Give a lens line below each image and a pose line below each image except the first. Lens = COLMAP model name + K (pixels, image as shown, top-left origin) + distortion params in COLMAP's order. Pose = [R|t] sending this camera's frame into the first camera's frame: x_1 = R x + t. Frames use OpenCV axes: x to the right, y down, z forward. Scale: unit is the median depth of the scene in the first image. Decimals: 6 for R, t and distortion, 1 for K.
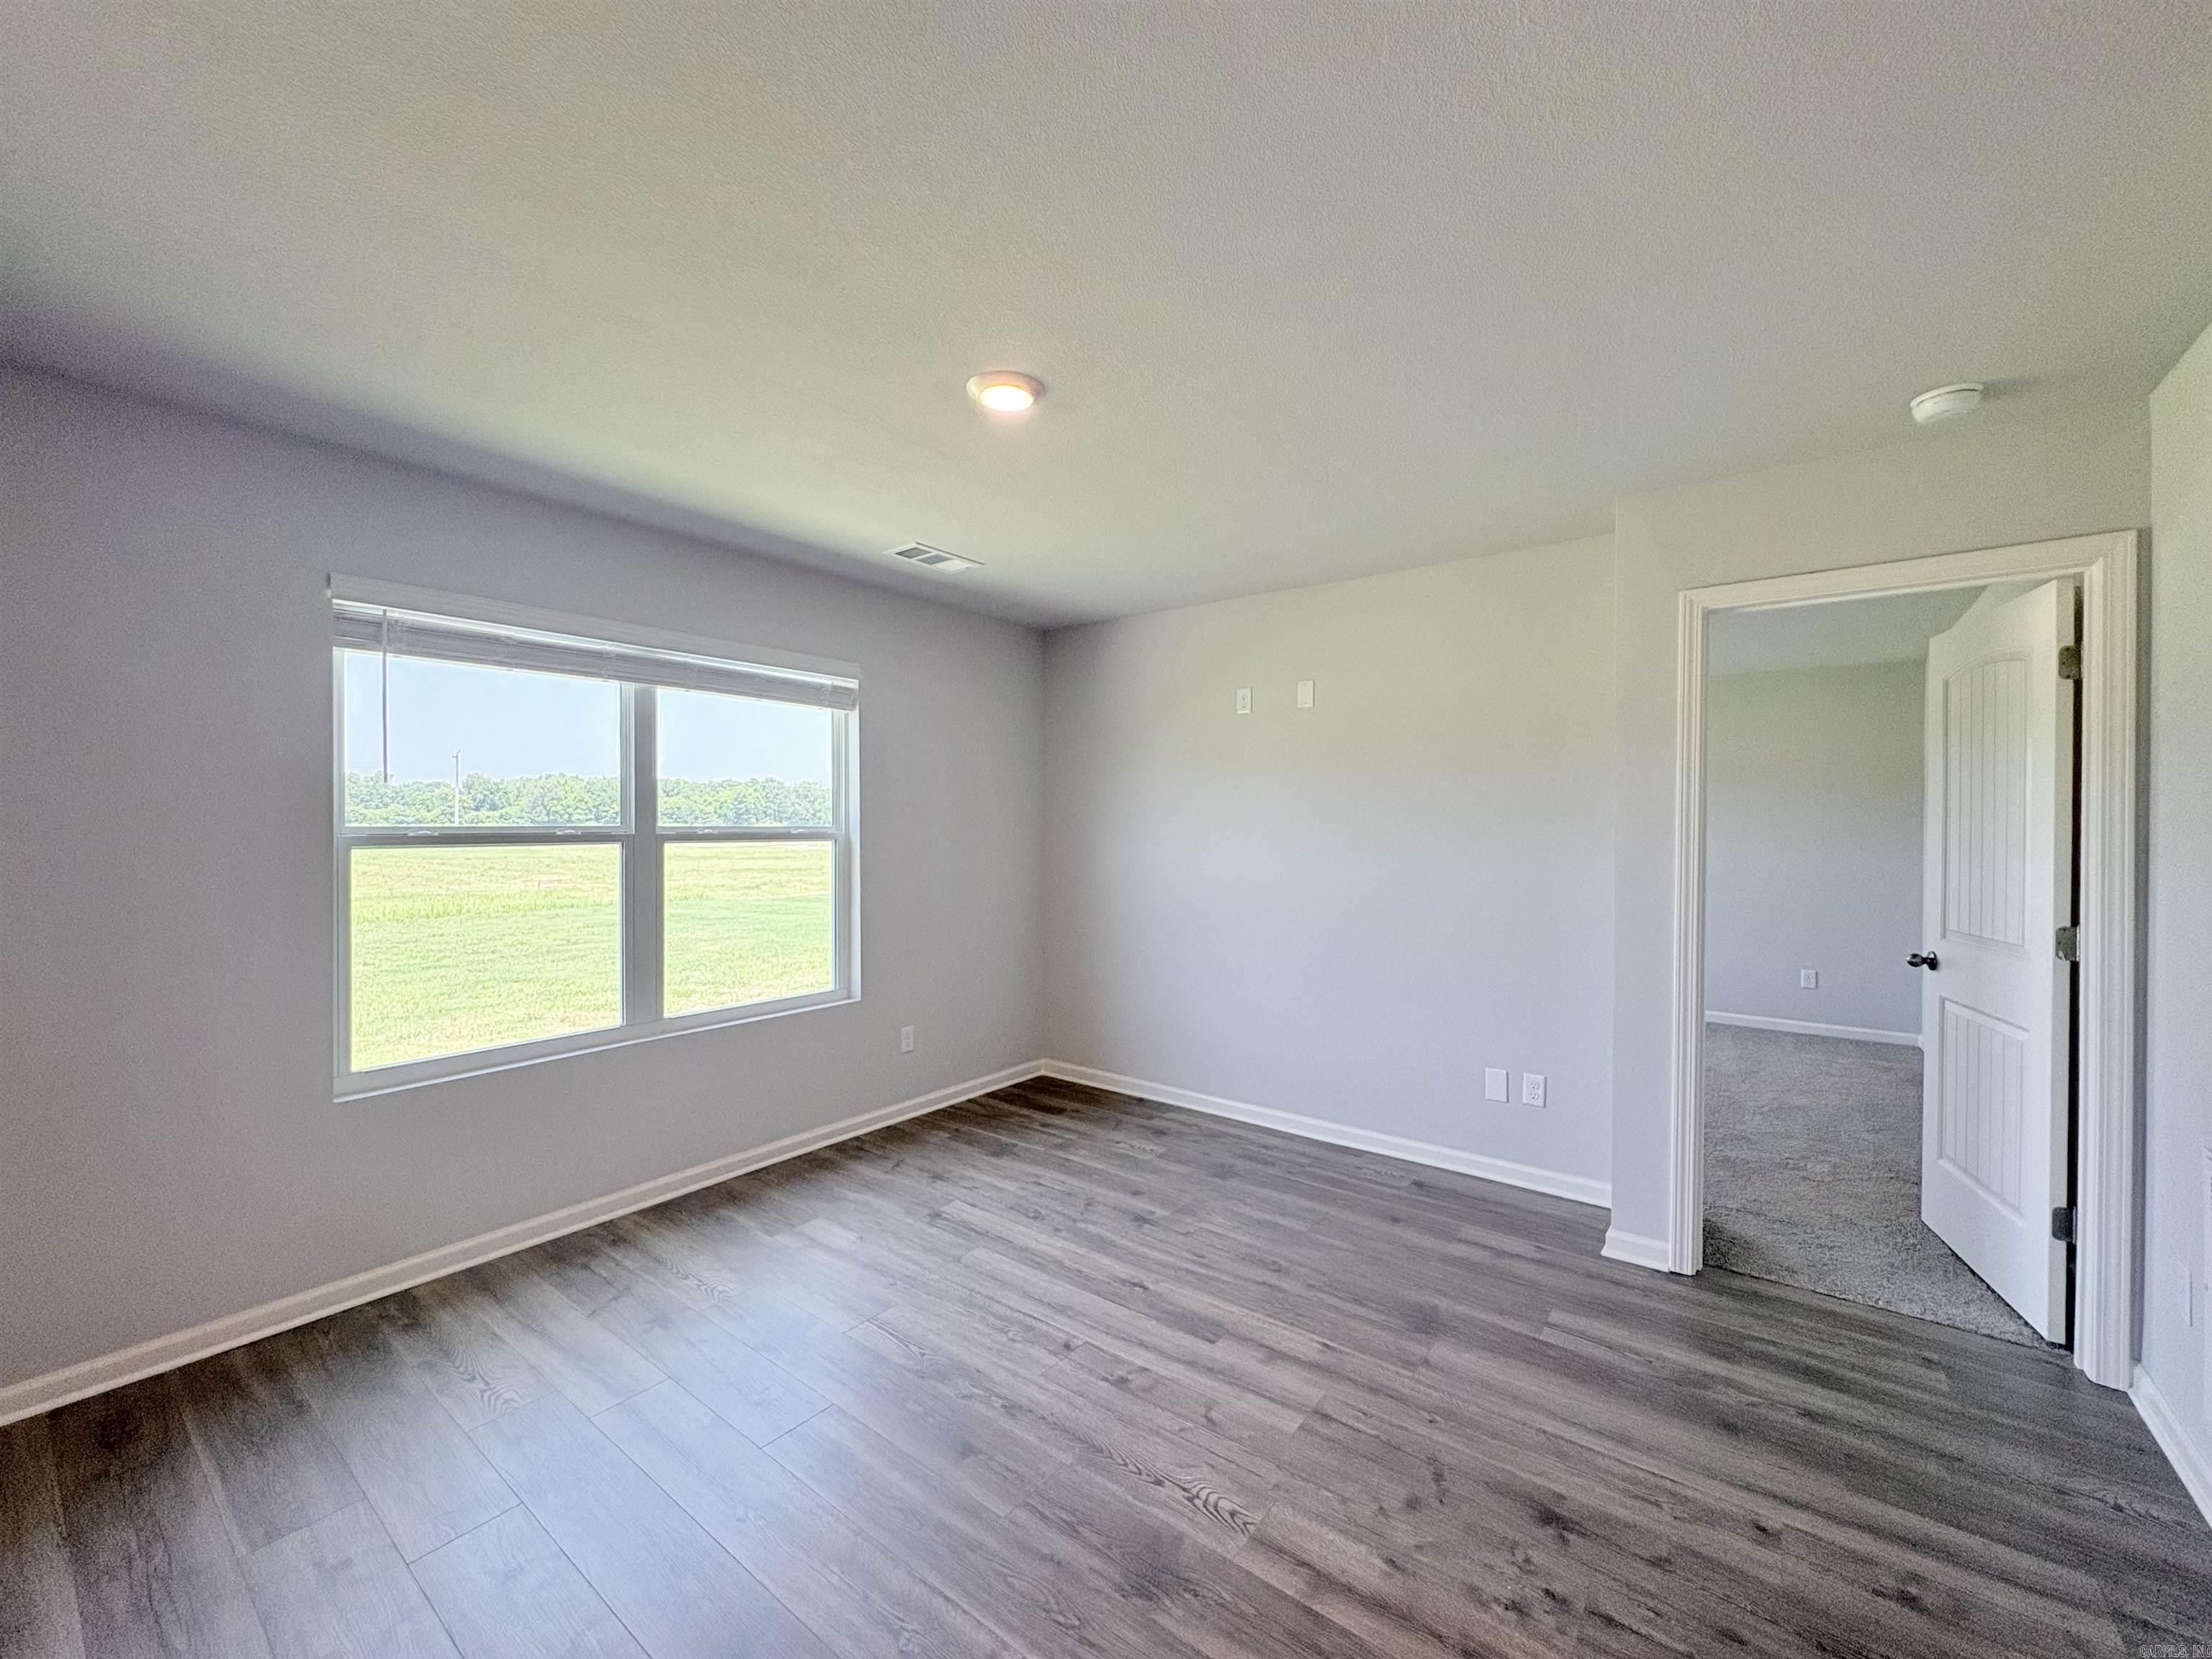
lens RADIAL K [[881.1, 0, 1116.5], [0, 881.1, 833.7], [0, 0, 1]] dist [0.000591, 0.000603]
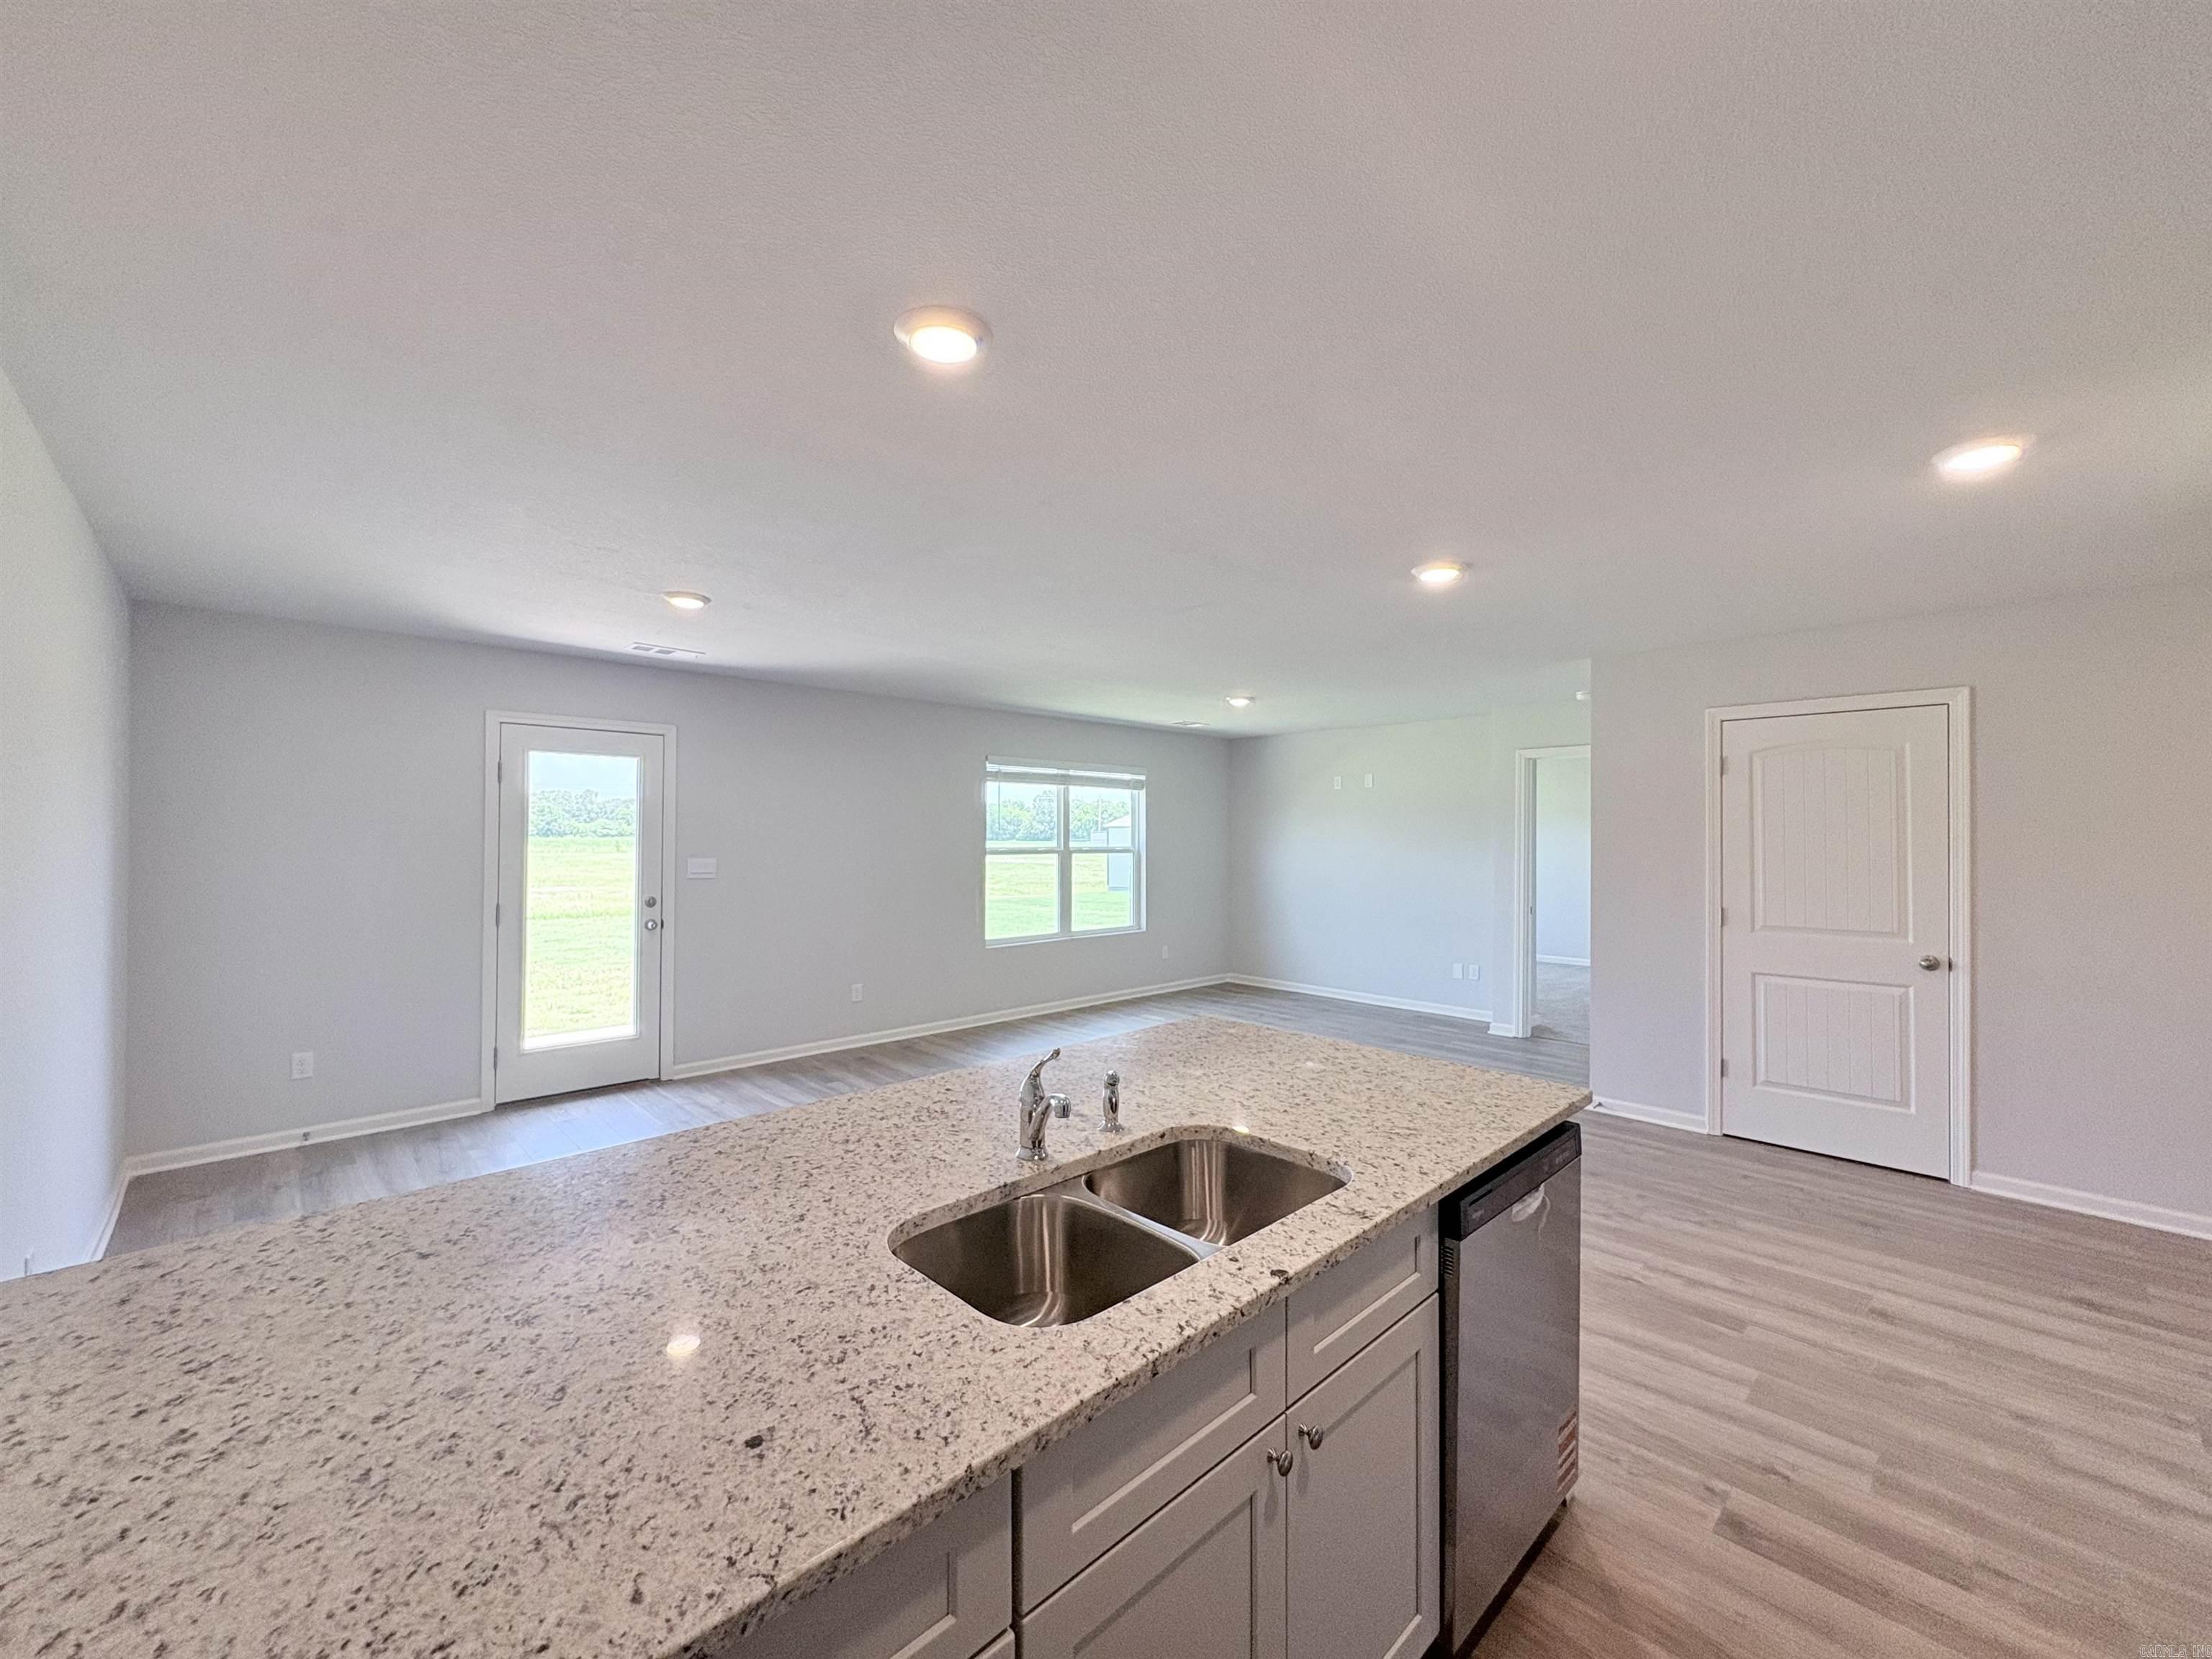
lens RADIAL K [[881.1, 0, 1103.3], [0, 881.1, 835.0], [0, 0, 1]] dist [0.000591, 0.000603]
pose [[0.986115, -0.000212, -0.166063, -0.055666], [-0.001637, 0.999938, -0.010995, -0.015957], [0.166055, 0.011114, 0.986054, -1.266424]]
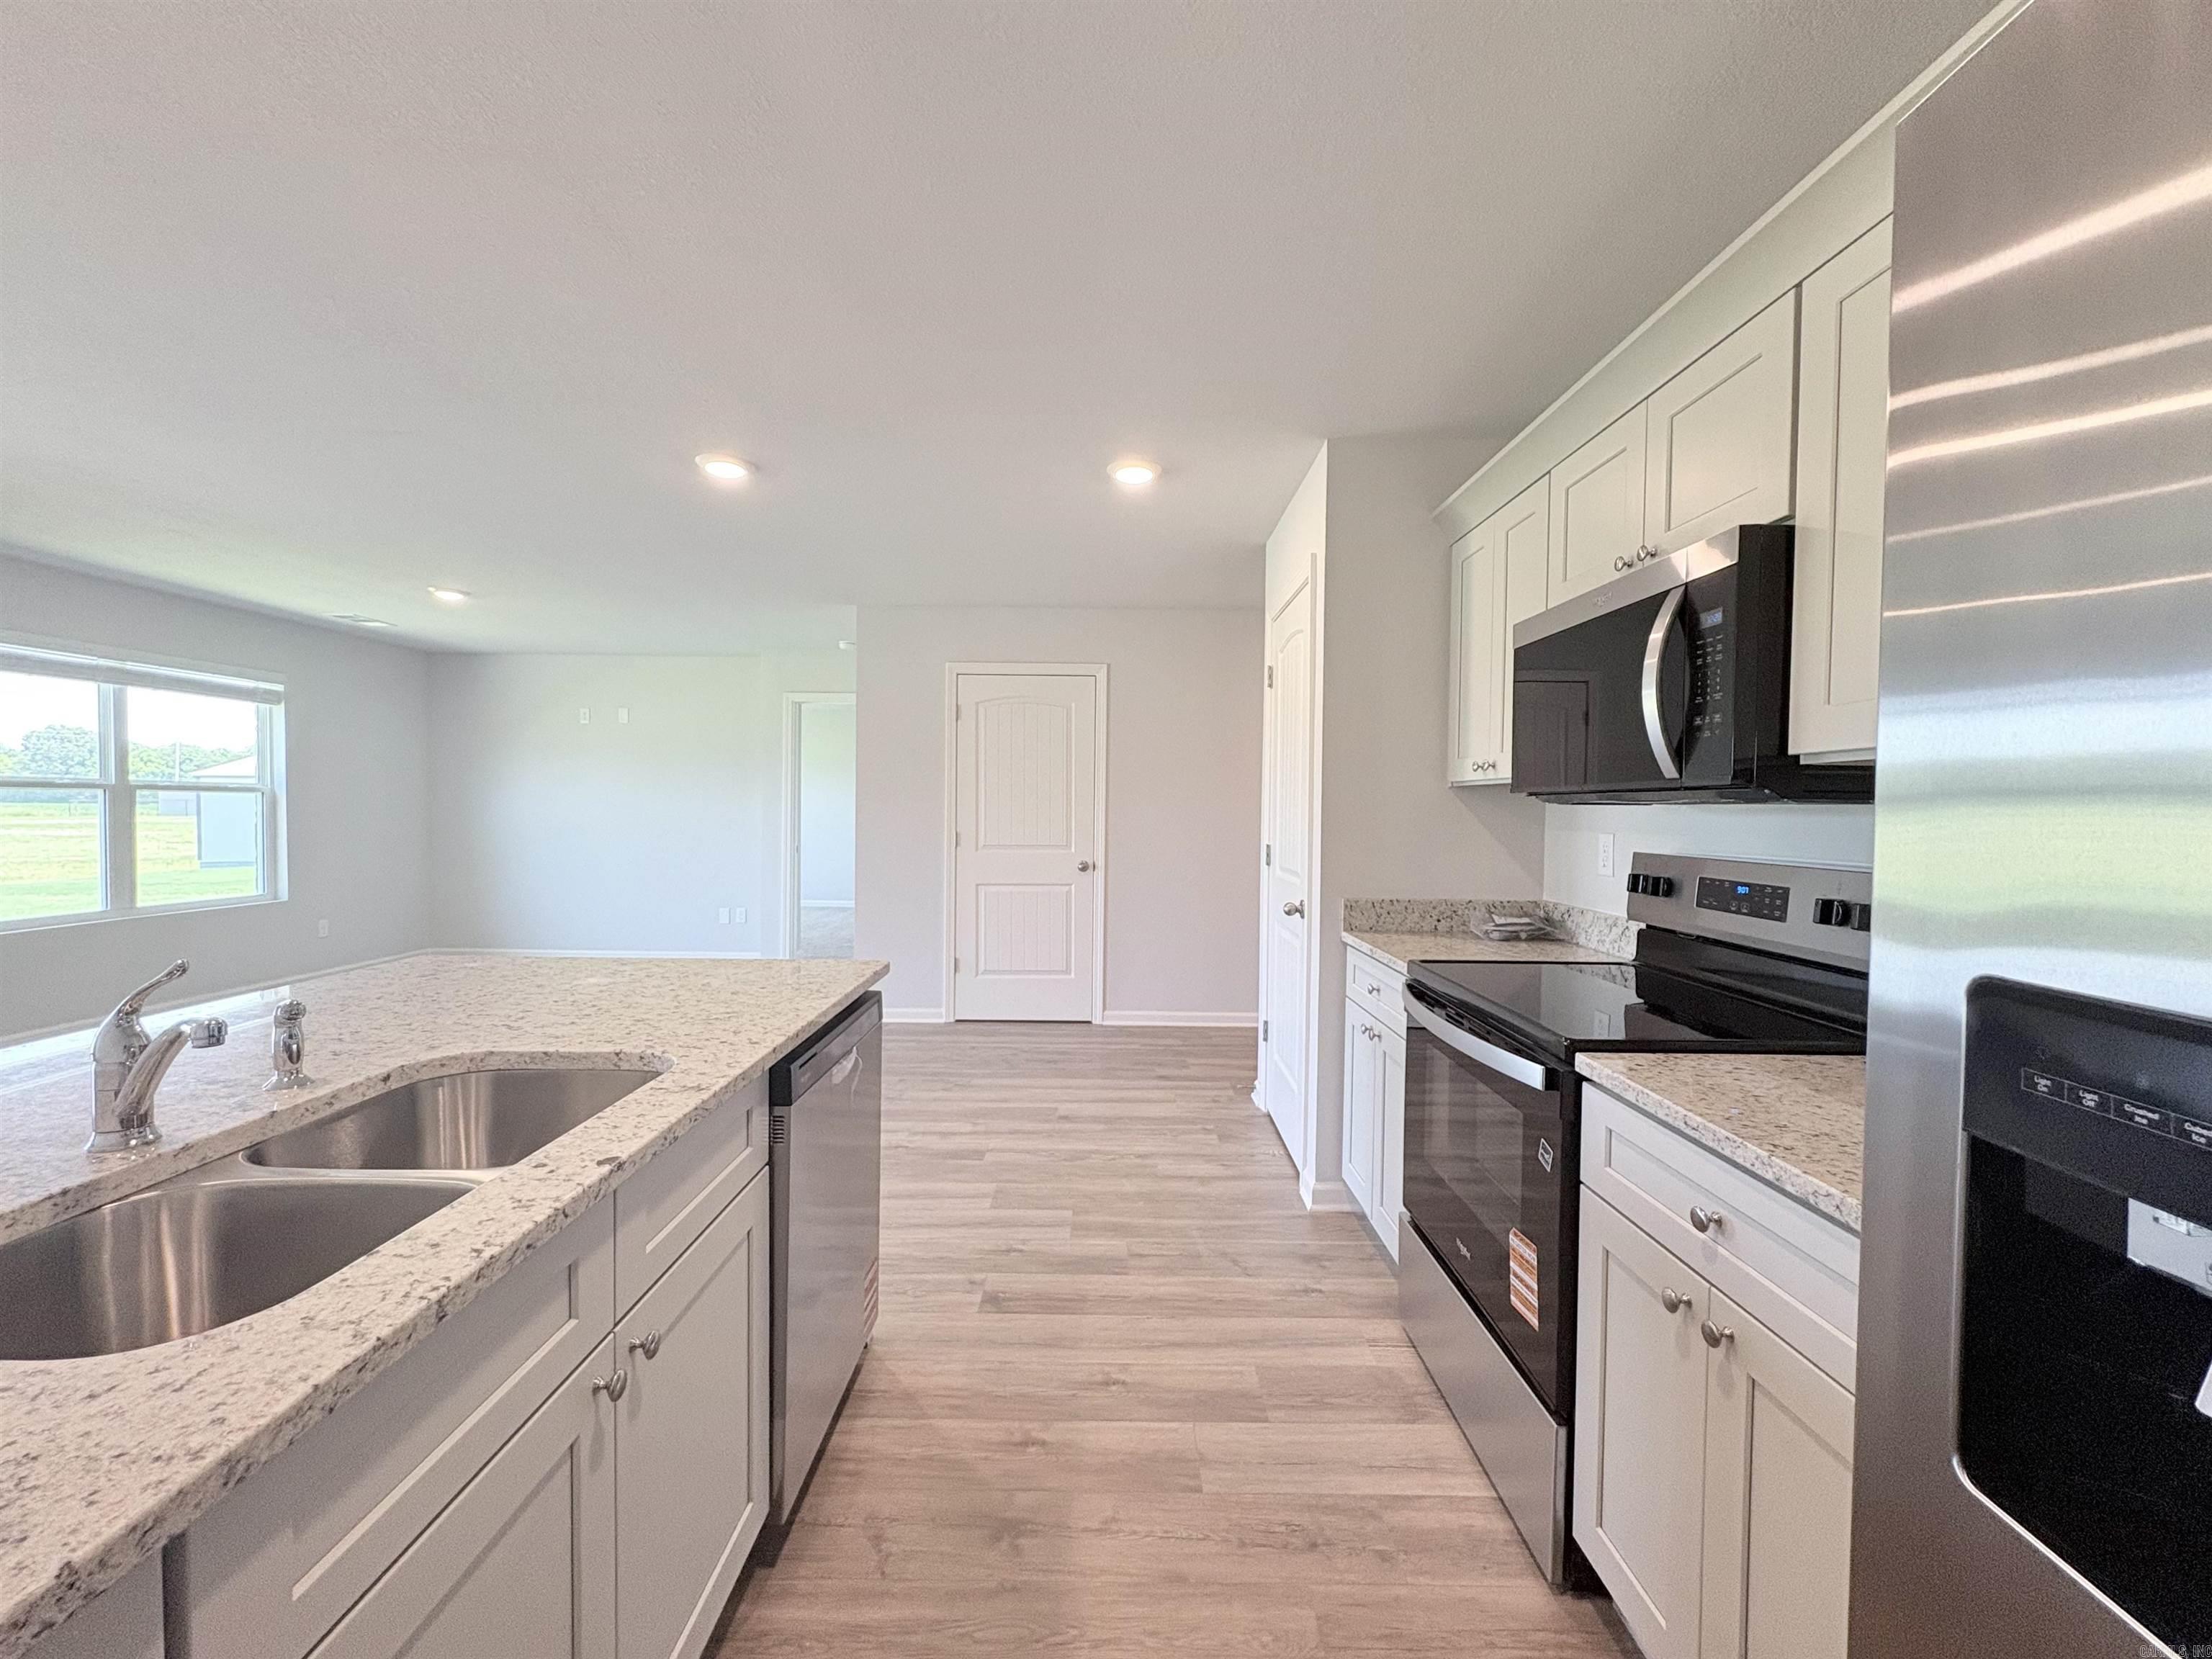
lens RADIAL K [[881.1, 0, 1107.9], [0, 881.1, 828.9], [0, 0, 1]] dist [0.000591, 0.000603]
pose [[0.801902, -0.007849, 0.597404, -0.081939], [-0.005742, 0.999766, 0.020843, 0.034247], [-0.597428, -0.020144, 0.801669, -1.234385]]
